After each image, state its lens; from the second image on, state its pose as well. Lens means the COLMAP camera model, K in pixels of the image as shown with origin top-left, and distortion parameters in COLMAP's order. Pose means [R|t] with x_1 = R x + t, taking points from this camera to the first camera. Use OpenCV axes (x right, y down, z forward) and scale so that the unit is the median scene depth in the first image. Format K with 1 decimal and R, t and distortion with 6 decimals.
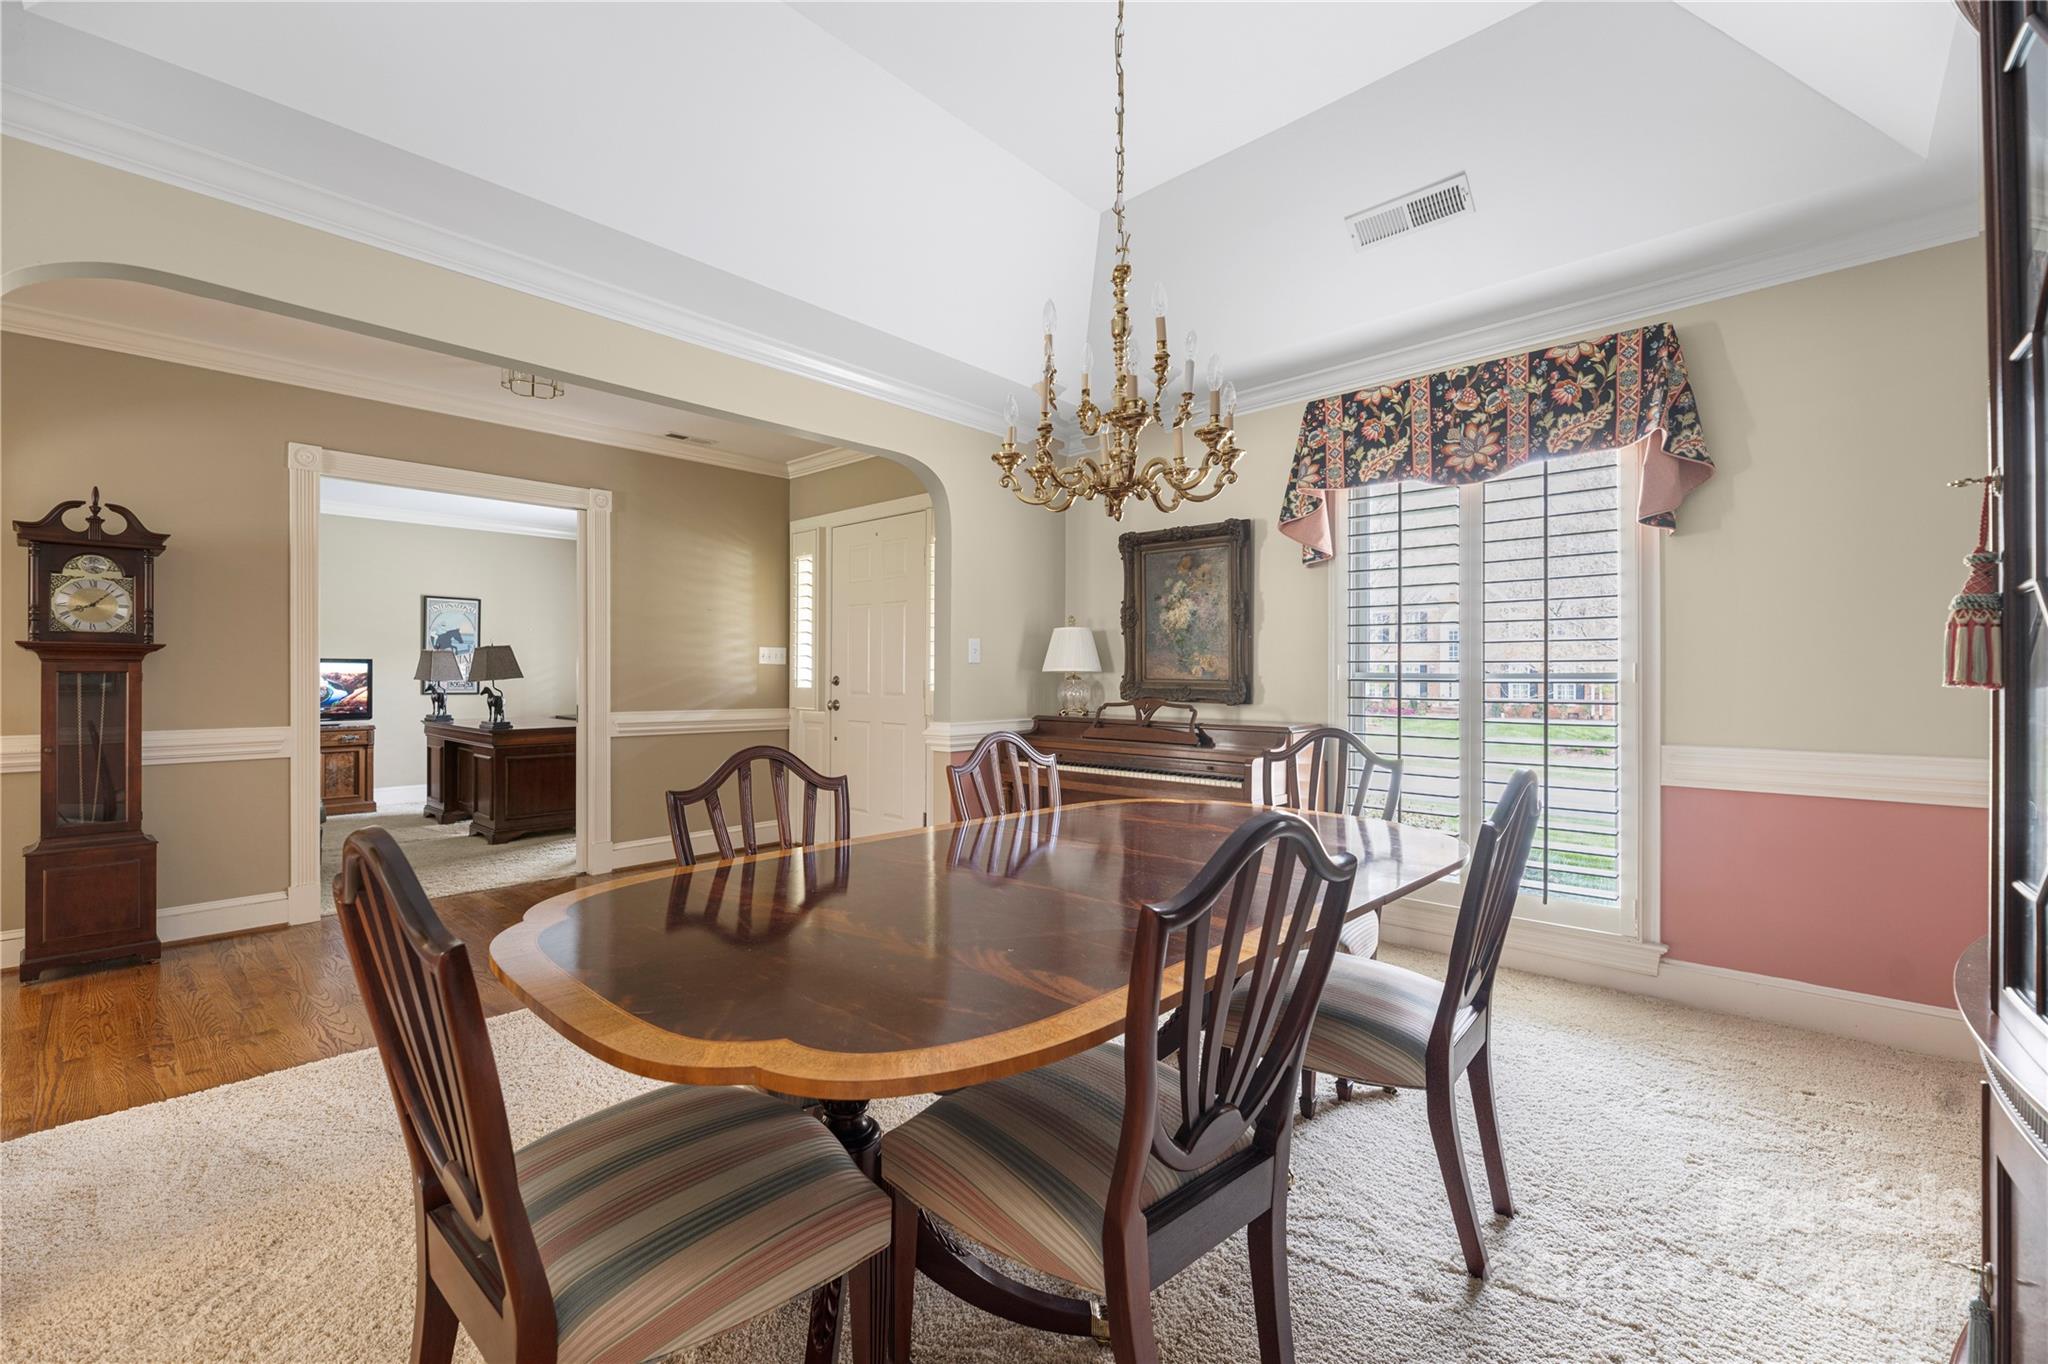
lens RADIAL K [[827.0, 0, 1026.0], [0, 827.0, 674.0], [0, 0, 1]] dist [-0.003219, -0.002502]
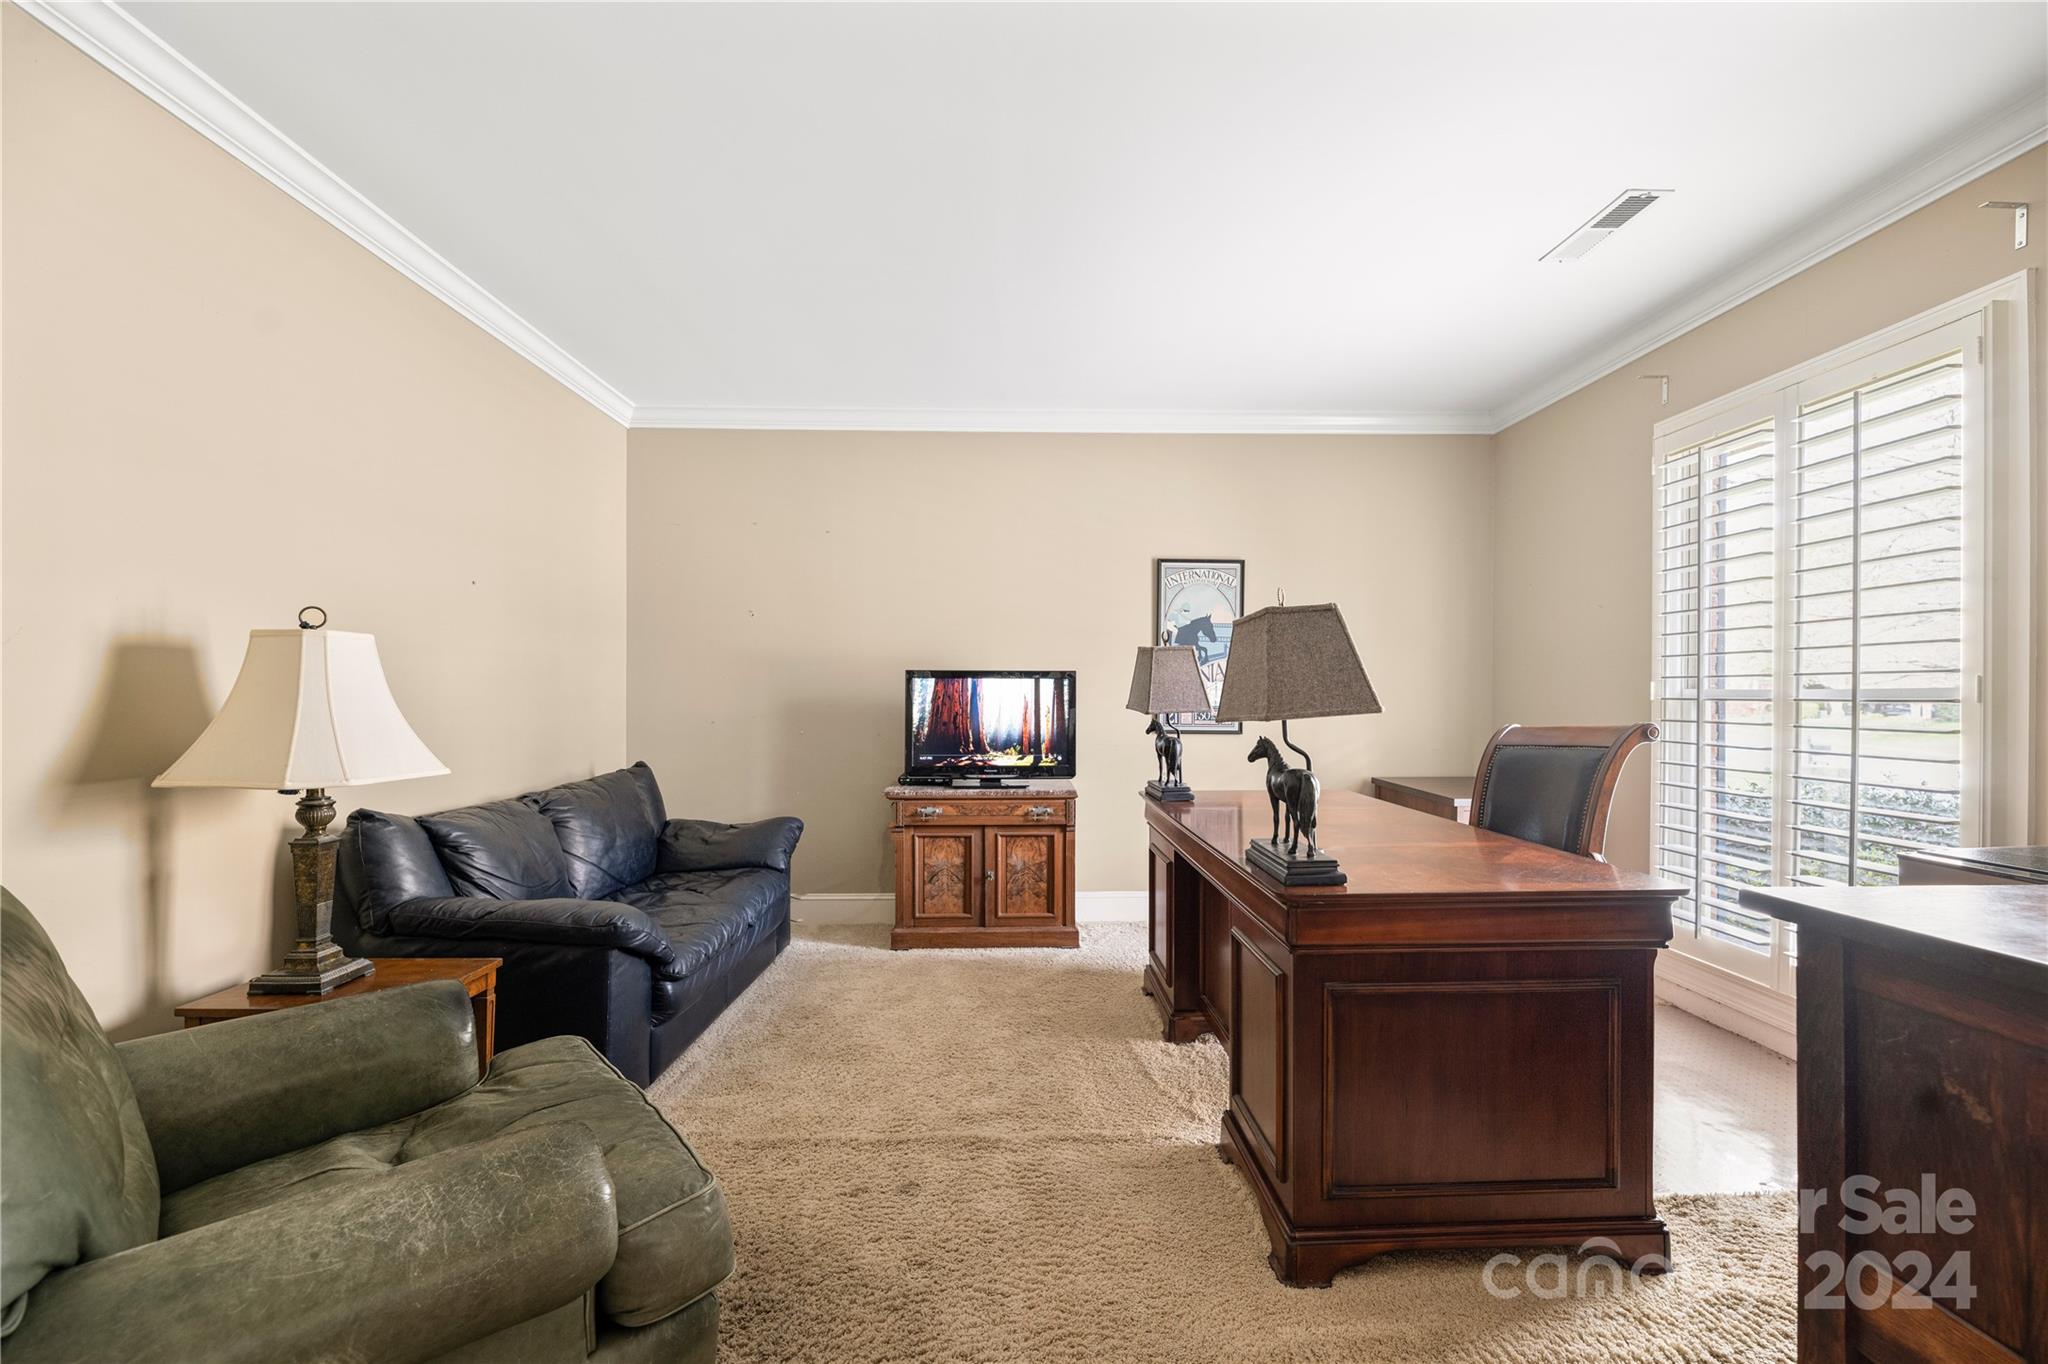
lens RADIAL K [[827.0, 0, 1023.3], [0, 827.0, 688.4], [0, 0, 1]] dist [-0.003219, -0.002502]
pose [[0.667632, -0.006165, -0.744466, -0.416008], [0.001345, 0.999974, -0.007075, -0.001667], [0.744490, 0.003723, 0.667623, 0.624338]]
